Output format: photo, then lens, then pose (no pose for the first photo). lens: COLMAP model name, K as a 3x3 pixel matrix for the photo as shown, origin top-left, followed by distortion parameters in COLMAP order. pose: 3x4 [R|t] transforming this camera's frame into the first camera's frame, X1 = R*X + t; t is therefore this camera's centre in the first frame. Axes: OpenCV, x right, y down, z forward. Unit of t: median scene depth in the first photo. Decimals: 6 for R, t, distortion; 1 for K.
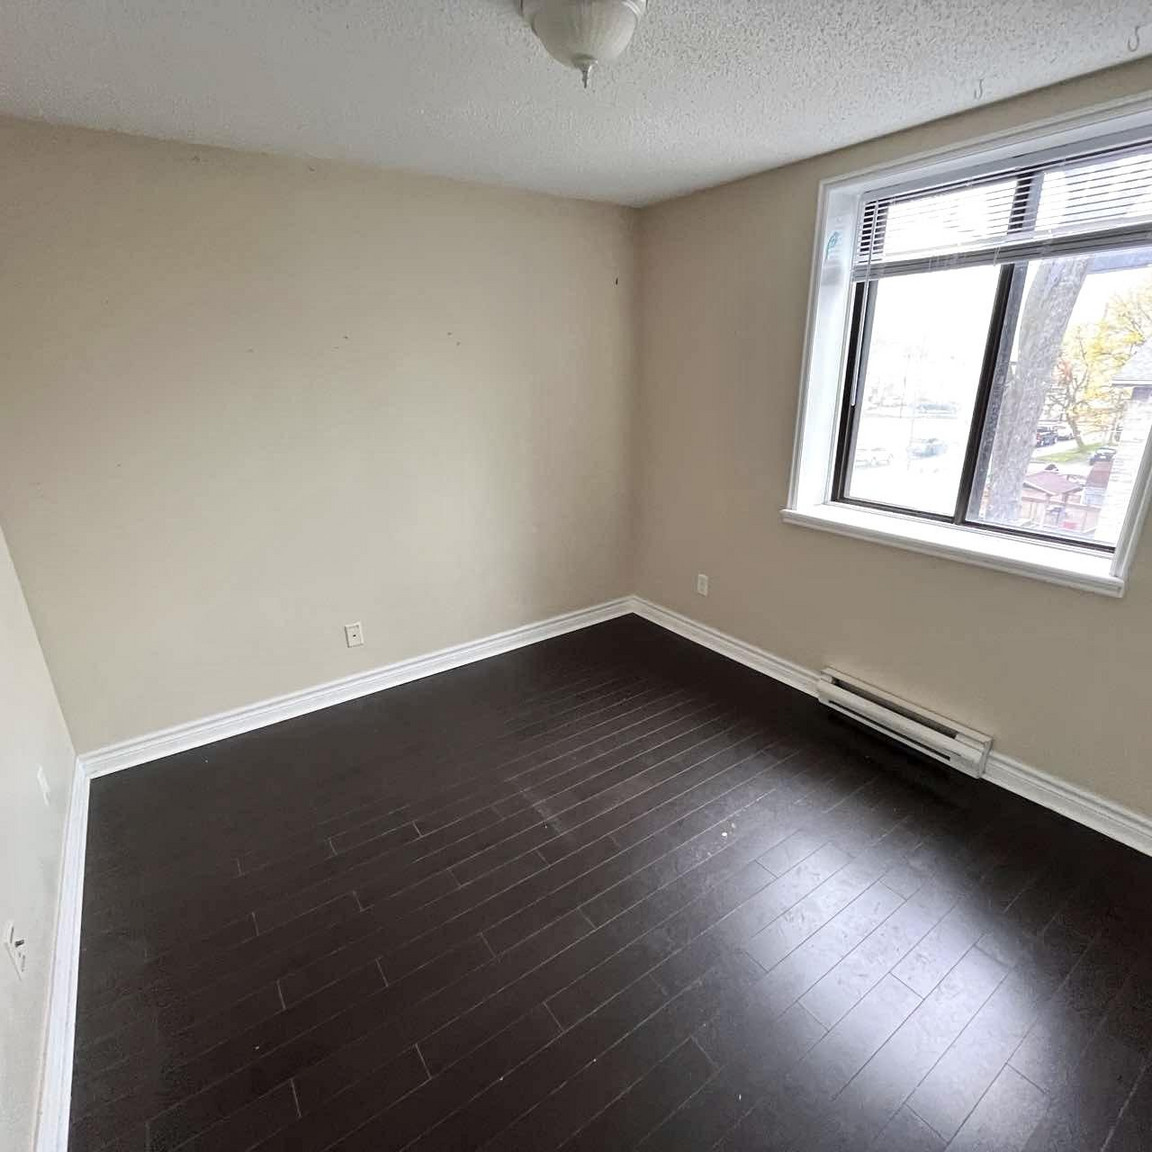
lens RADIAL K [[619.8, 0, 569.5], [0, 619.8, 569.5], [0, 0, 1]] dist [0.005709, 0.000762]
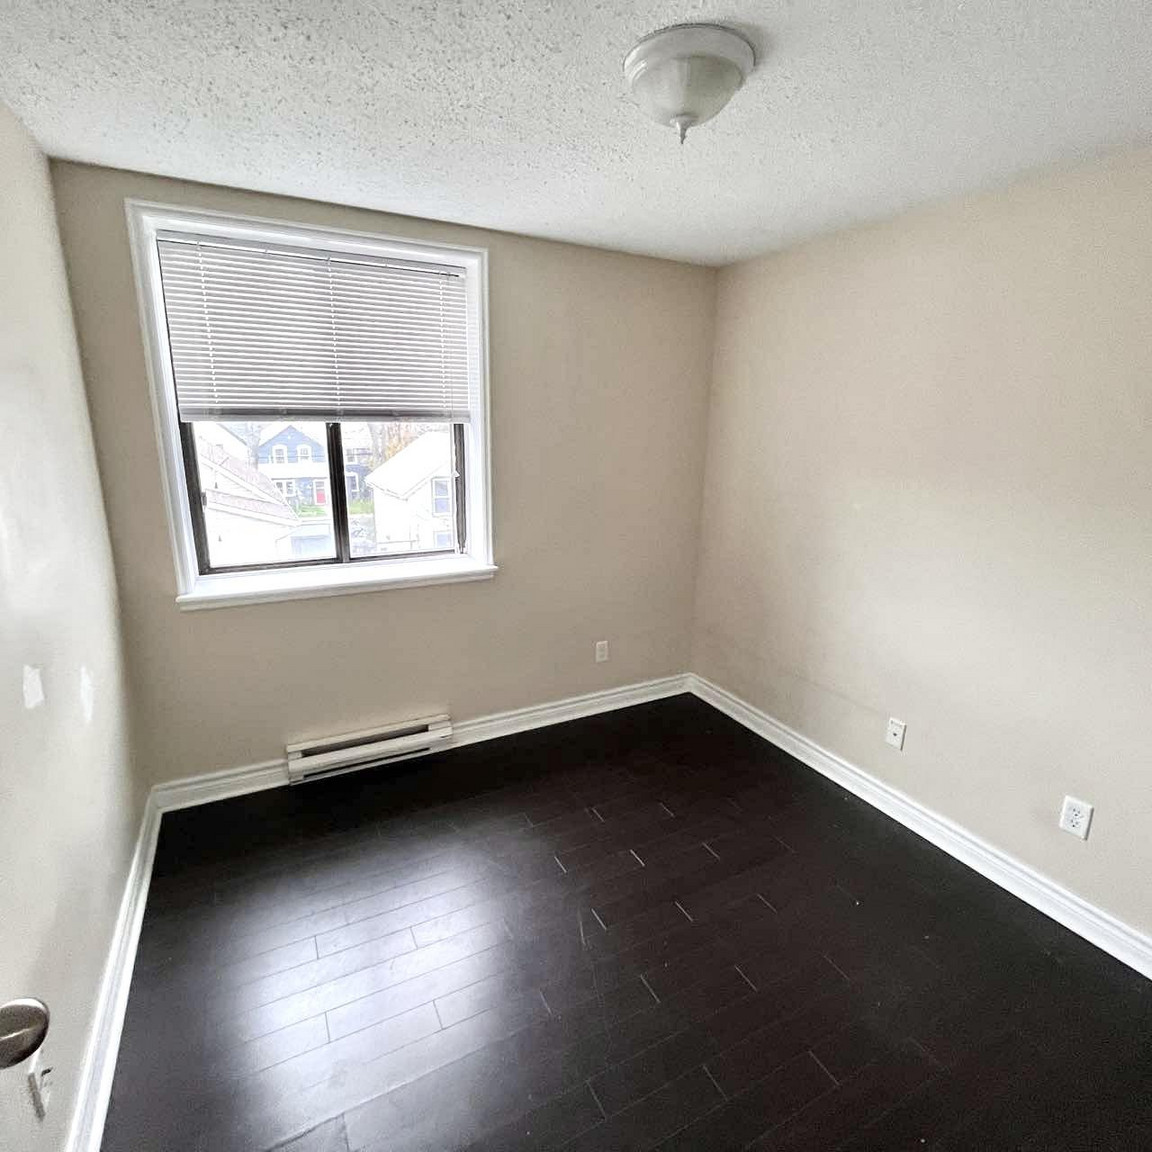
lens RADIAL K [[619.8, 0, 569.5], [0, 619.8, 569.5], [0, 0, 1]] dist [0.005709, 0.000762]
pose [[0.134742, -0.215981, 0.967056, -0.397423], [0.304470, 0.937765, 0.167017, -0.124609], [-0.942944, 0.271935, 0.192116, 0.413487]]
